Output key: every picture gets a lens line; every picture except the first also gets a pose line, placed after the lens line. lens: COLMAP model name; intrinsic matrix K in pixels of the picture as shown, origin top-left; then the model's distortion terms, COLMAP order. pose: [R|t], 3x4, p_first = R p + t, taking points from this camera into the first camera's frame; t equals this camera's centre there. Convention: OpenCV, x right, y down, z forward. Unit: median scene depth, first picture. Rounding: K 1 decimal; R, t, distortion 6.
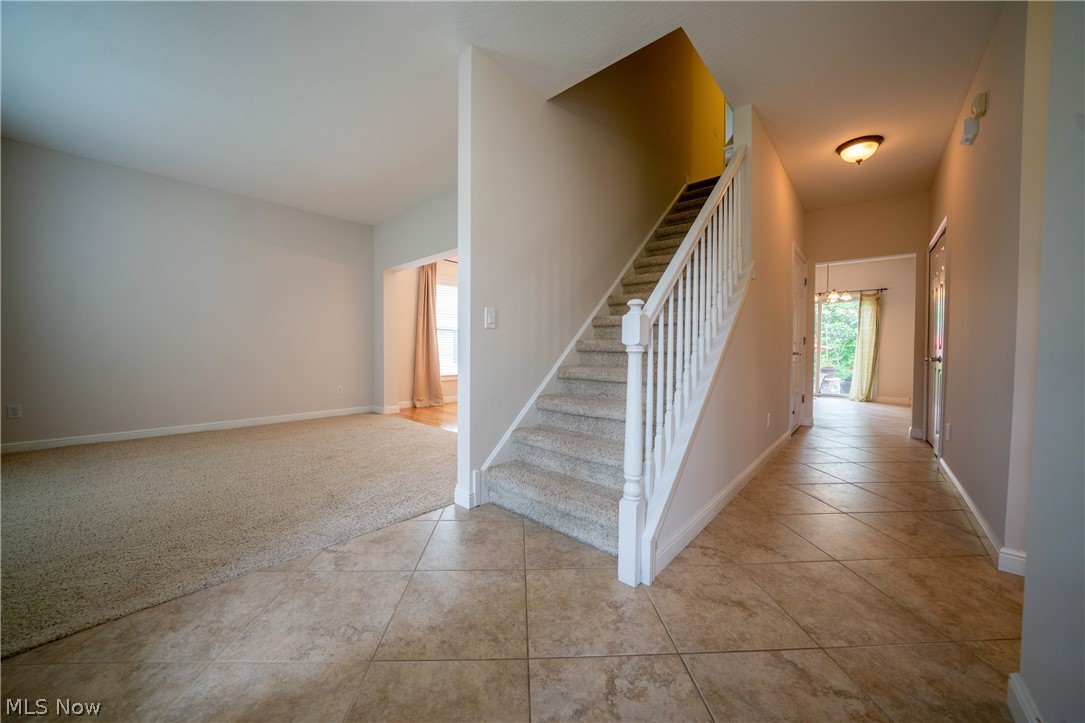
lens RADIAL K [[375.4, 0, 545.1], [0, 375.4, 360.7], [0, 0, 1]] dist [-0.020075, 0.000805]
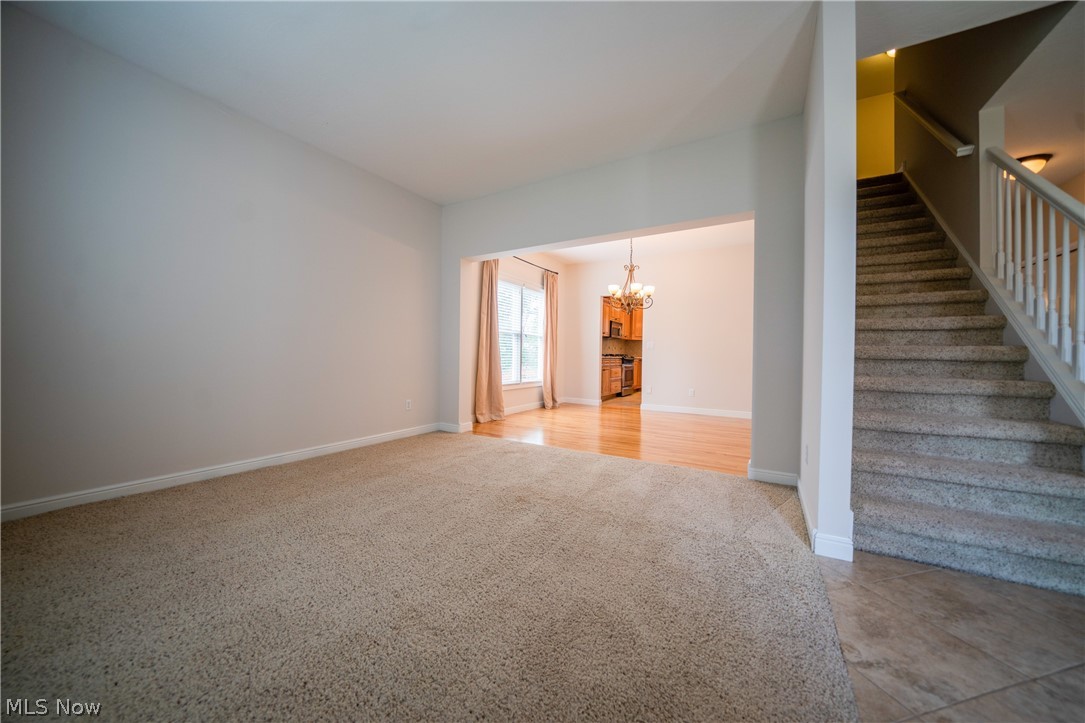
lens RADIAL K [[375.4, 0, 537.2], [0, 375.4, 357.5], [0, 0, 1]] dist [-0.020075, 0.000805]
pose [[0.982703, 0.000938, 0.185187, -0.374096], [0.002898, 0.999787, -0.020439, -0.004582], [-0.185166, 0.020622, 0.982491, 0.138357]]
